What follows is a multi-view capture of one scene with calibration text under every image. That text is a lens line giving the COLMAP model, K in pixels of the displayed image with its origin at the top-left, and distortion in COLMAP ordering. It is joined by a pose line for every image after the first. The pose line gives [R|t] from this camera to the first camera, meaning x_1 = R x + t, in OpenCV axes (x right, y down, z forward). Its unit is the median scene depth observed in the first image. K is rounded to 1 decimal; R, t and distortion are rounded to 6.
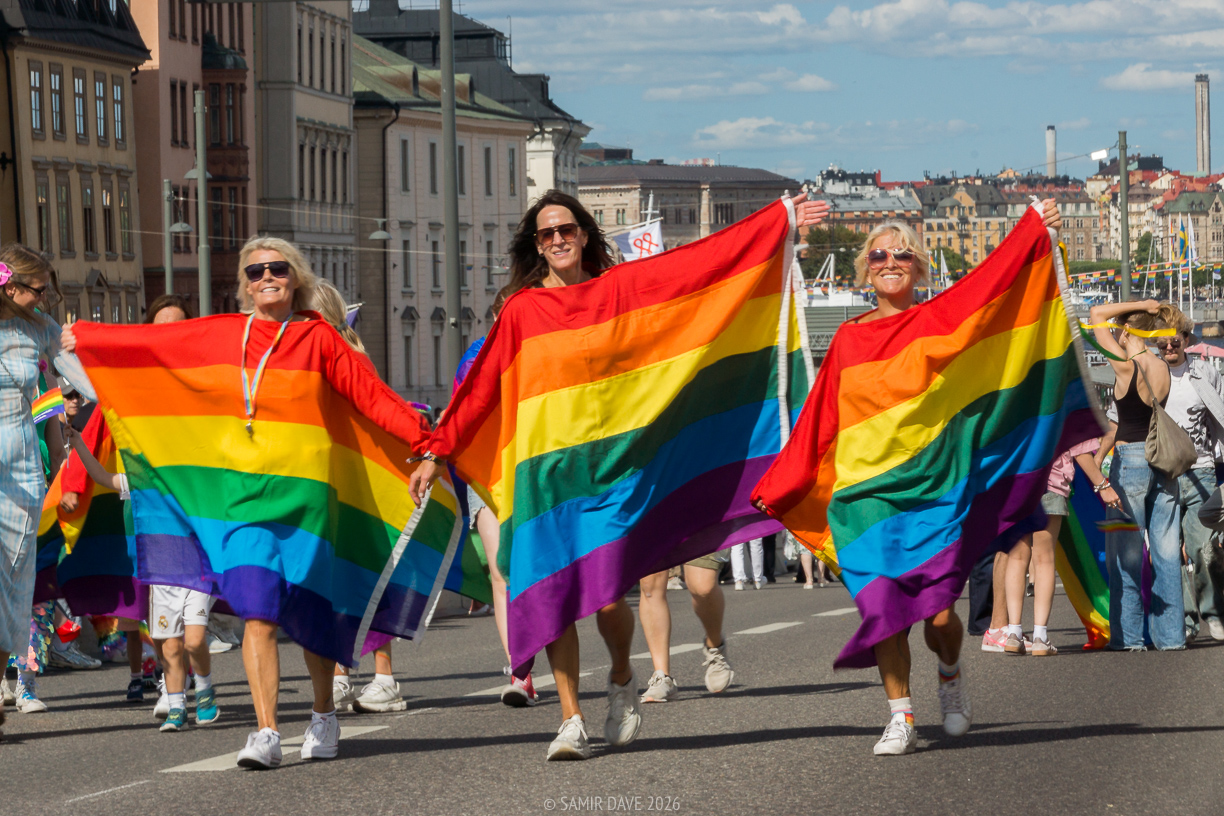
lens RADIAL K [[5469.3, 0, 612.0], [0, 5469.3, 408.0], [0, 0, 1]] dist [0.103306, 5.854090]
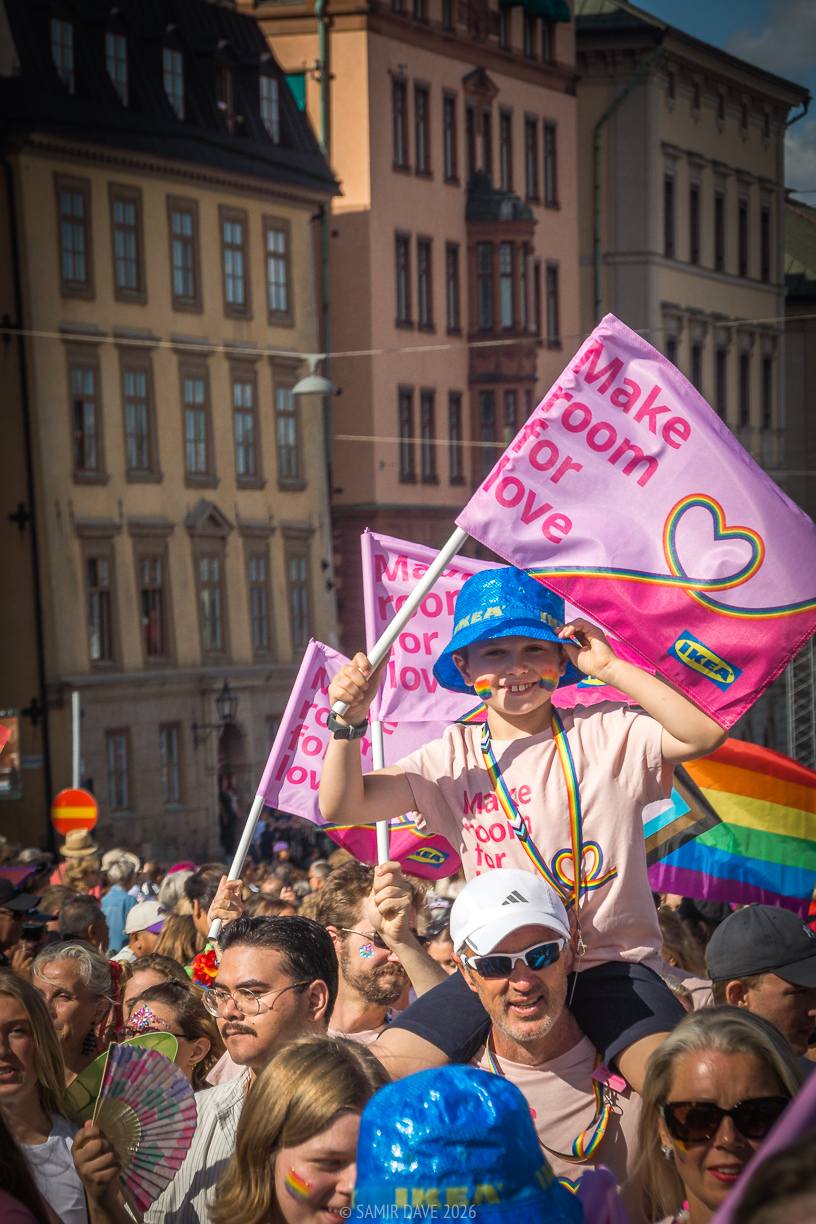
lens RADIAL K [[5048.6, 0, 408.0], [0, 5048.6, 612.0], [0, 0, 1]] dist [0.330868, 6.745481]
pose [[0.978734, -0.003540, -0.205103, 0.041781], [0.000153, 0.999863, -0.016528, -0.001246], [0.205134, 0.016145, 0.978601, 0.308053]]
